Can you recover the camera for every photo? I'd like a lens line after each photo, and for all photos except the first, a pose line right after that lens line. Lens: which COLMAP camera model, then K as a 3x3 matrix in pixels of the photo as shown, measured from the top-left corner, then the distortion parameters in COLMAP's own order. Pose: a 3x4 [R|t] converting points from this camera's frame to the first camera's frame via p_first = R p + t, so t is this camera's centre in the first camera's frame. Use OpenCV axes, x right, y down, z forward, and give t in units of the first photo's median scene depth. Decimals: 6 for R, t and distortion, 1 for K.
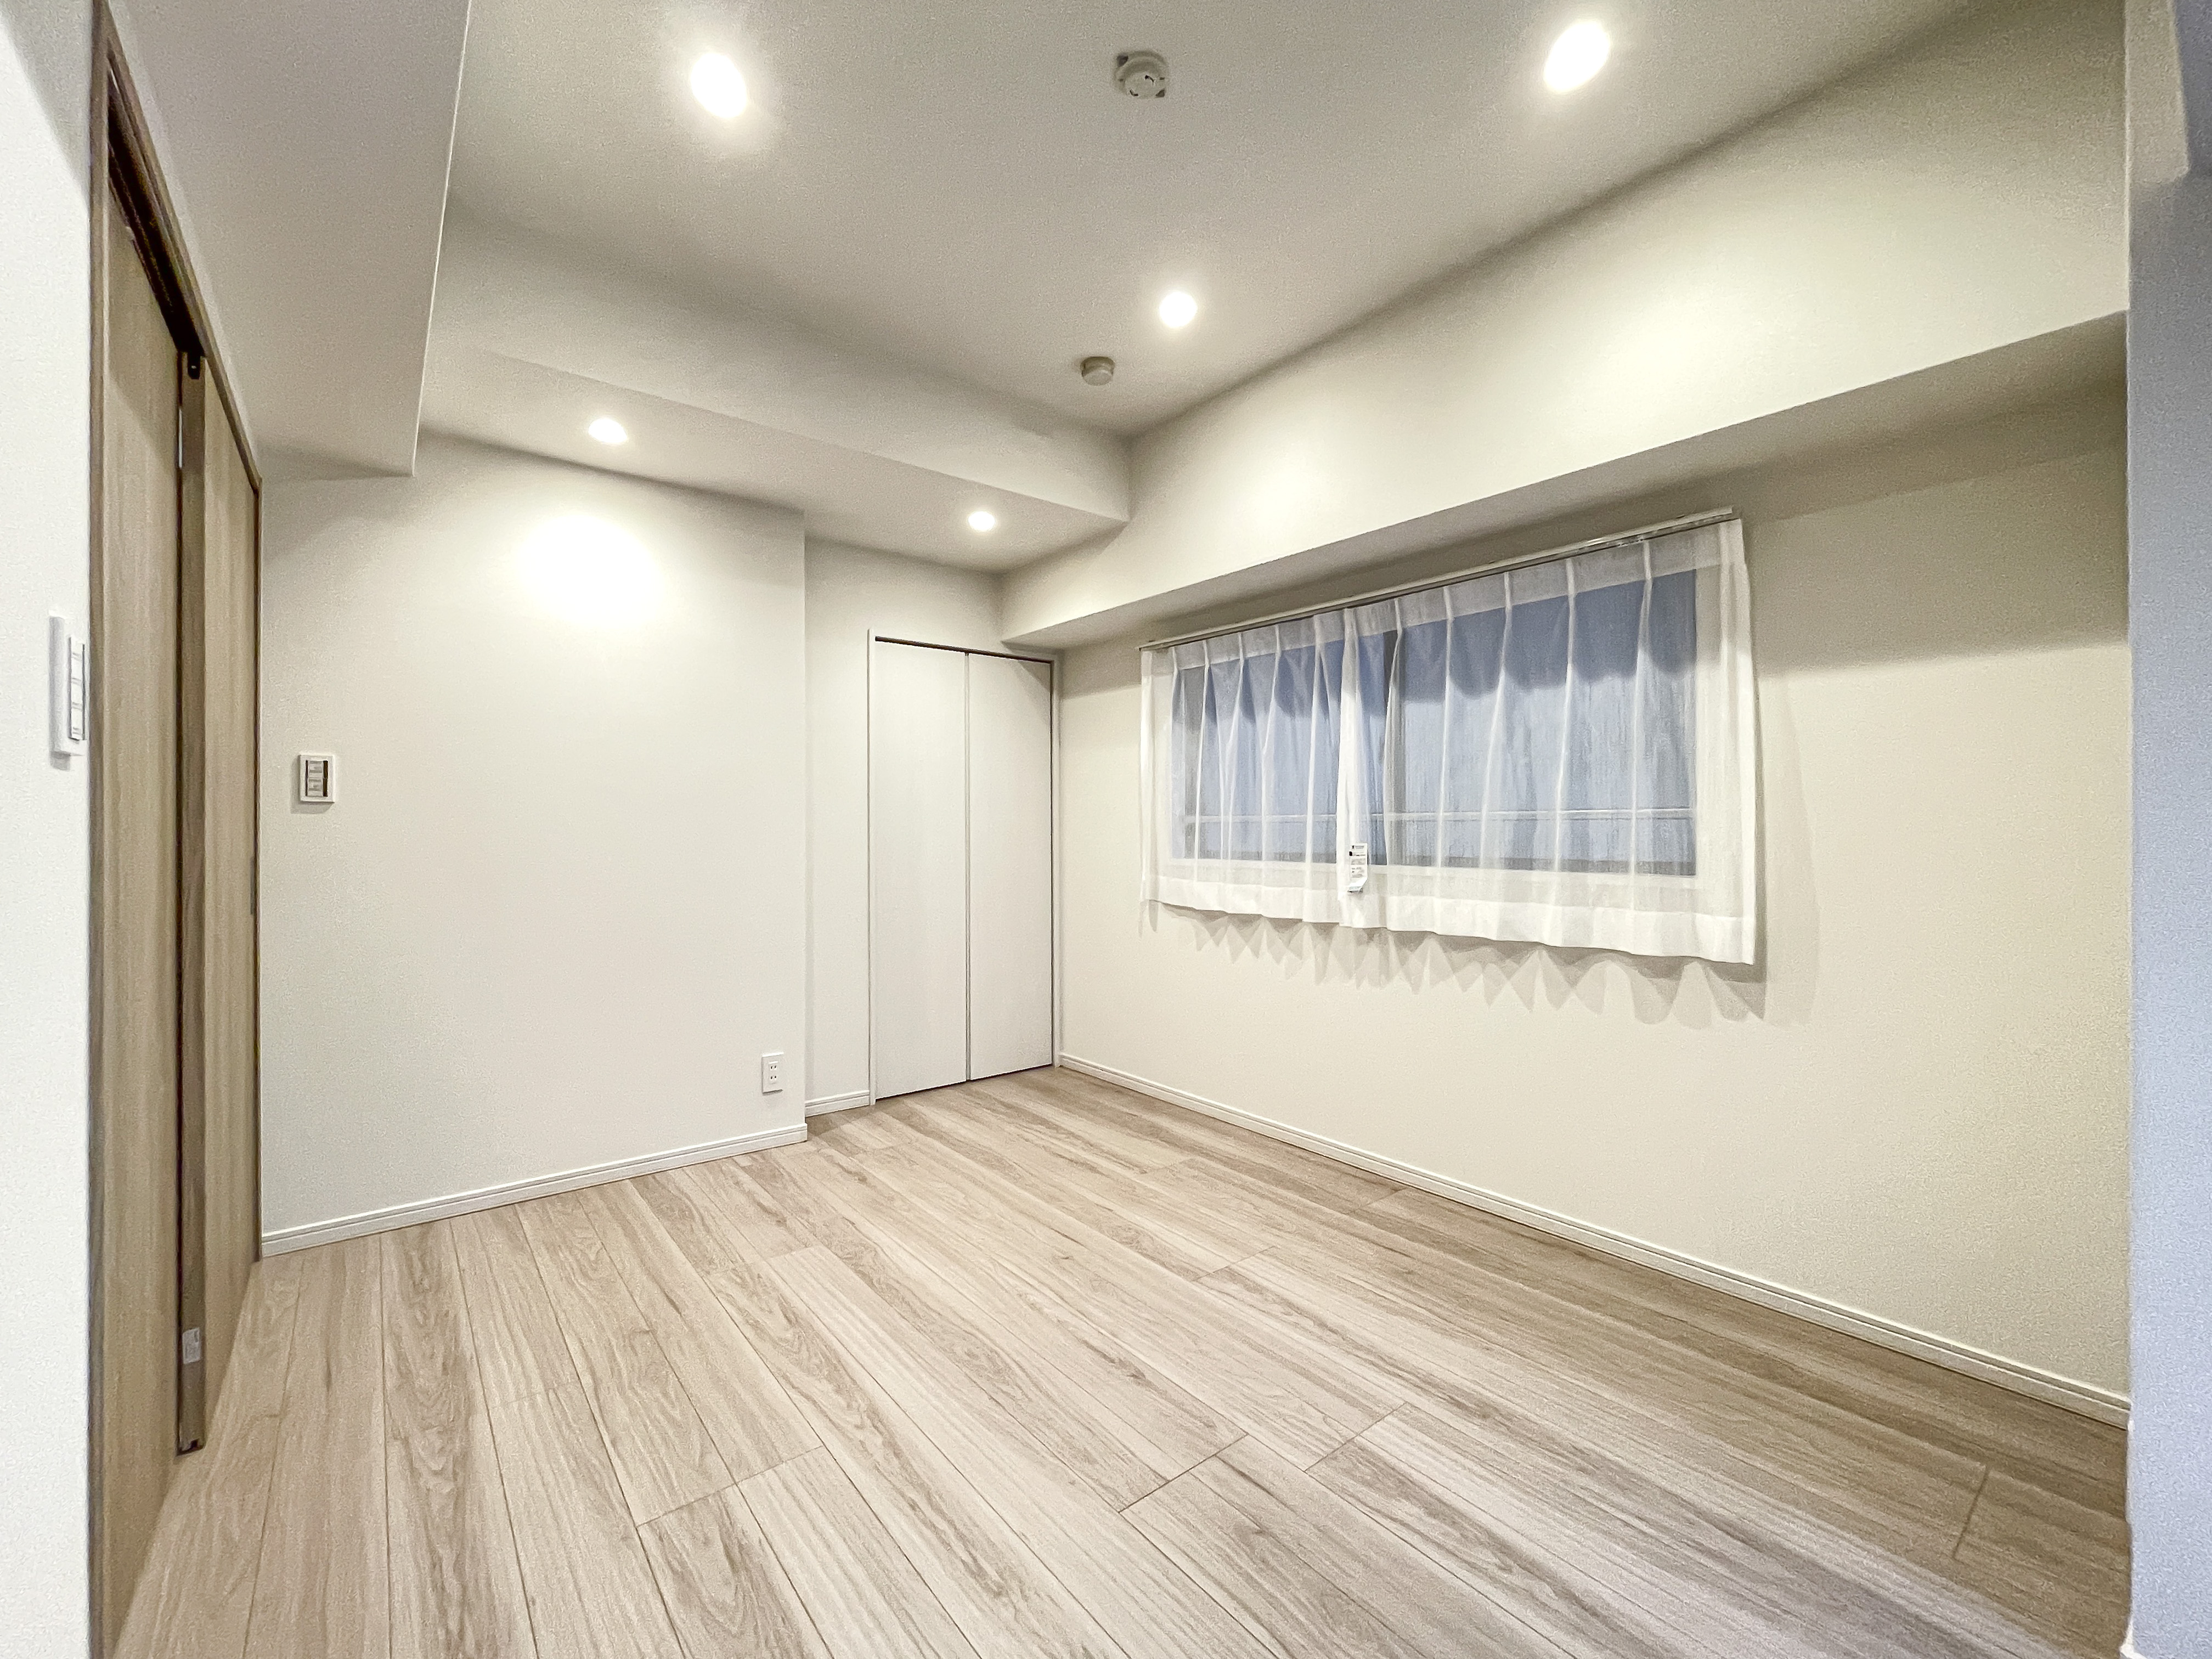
lens RADIAL K [[897.4, 0, 1096.6], [0, 897.4, 826.7], [0, 0, 1]] dist [-0.001244, 0.000365]
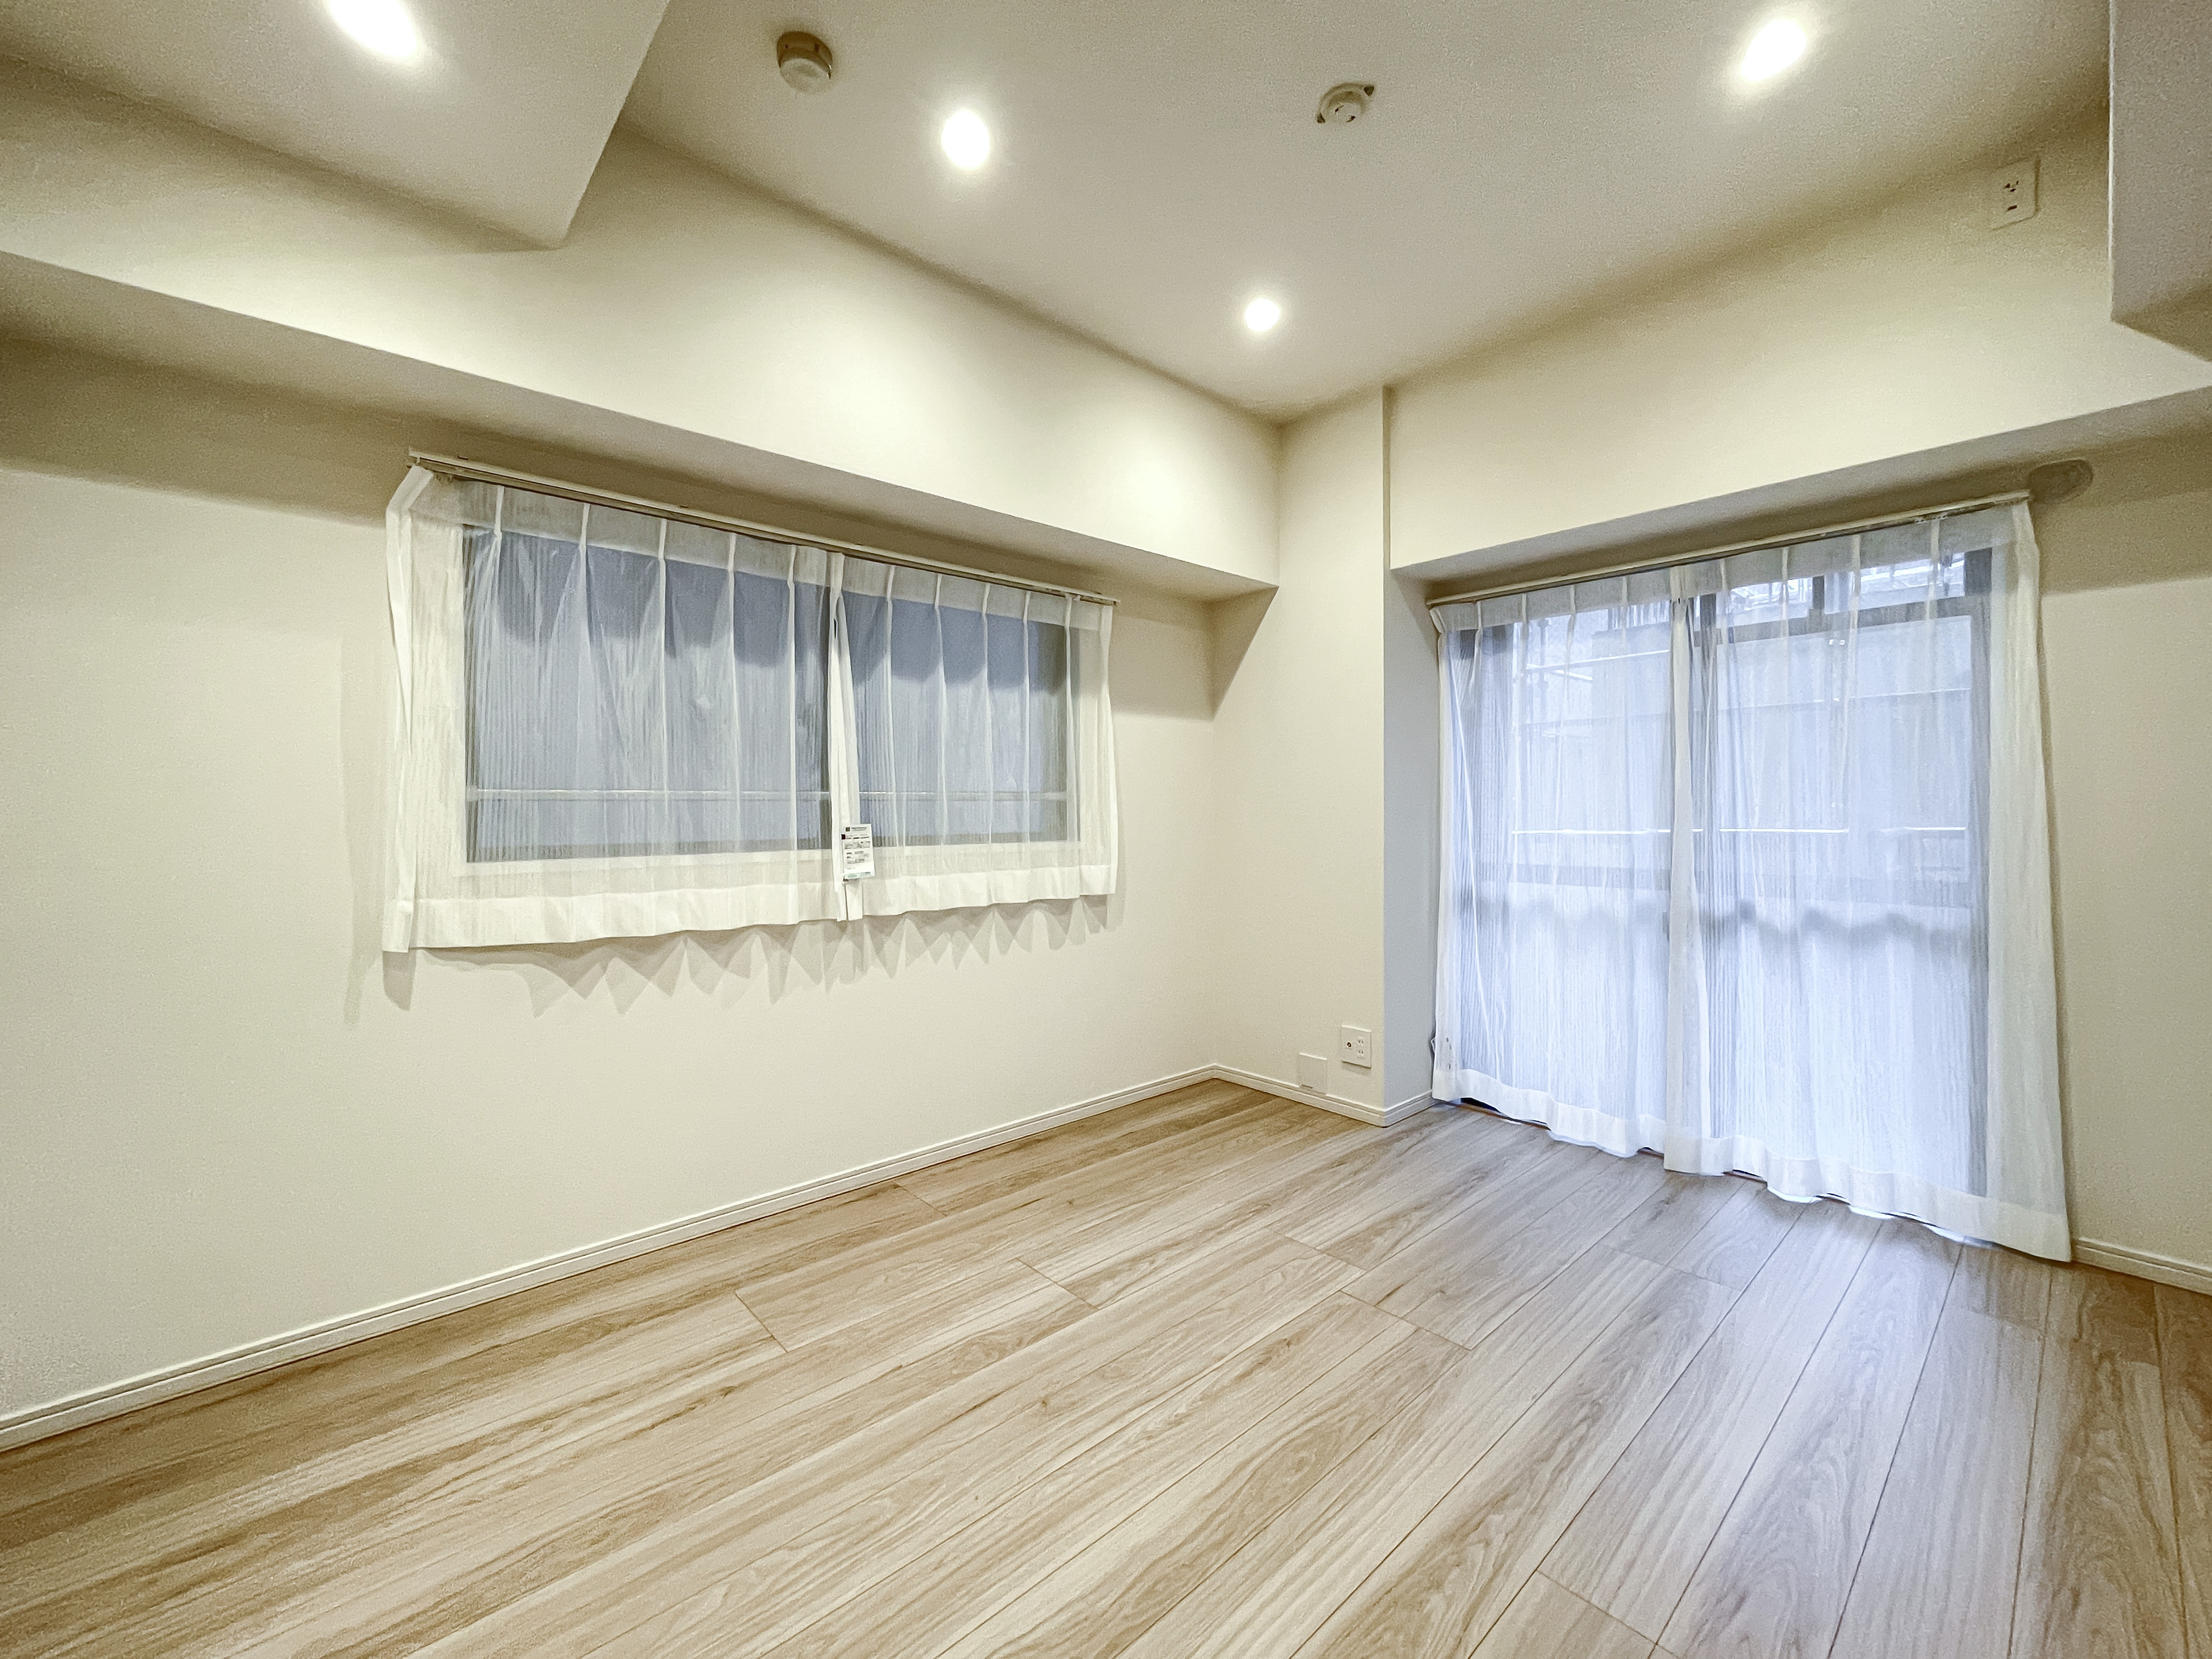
lens RADIAL K [[897.4, 0, 1098.3], [0, 897.4, 821.3], [0, 0, 1]] dist [-0.001244, 0.000365]
pose [[-0.044146, -0.011670, 0.998957, -0.655960], [0.006261, 0.999909, 0.011958, 0.006632], [-0.999005, 0.006783, -0.044069, 0.865360]]
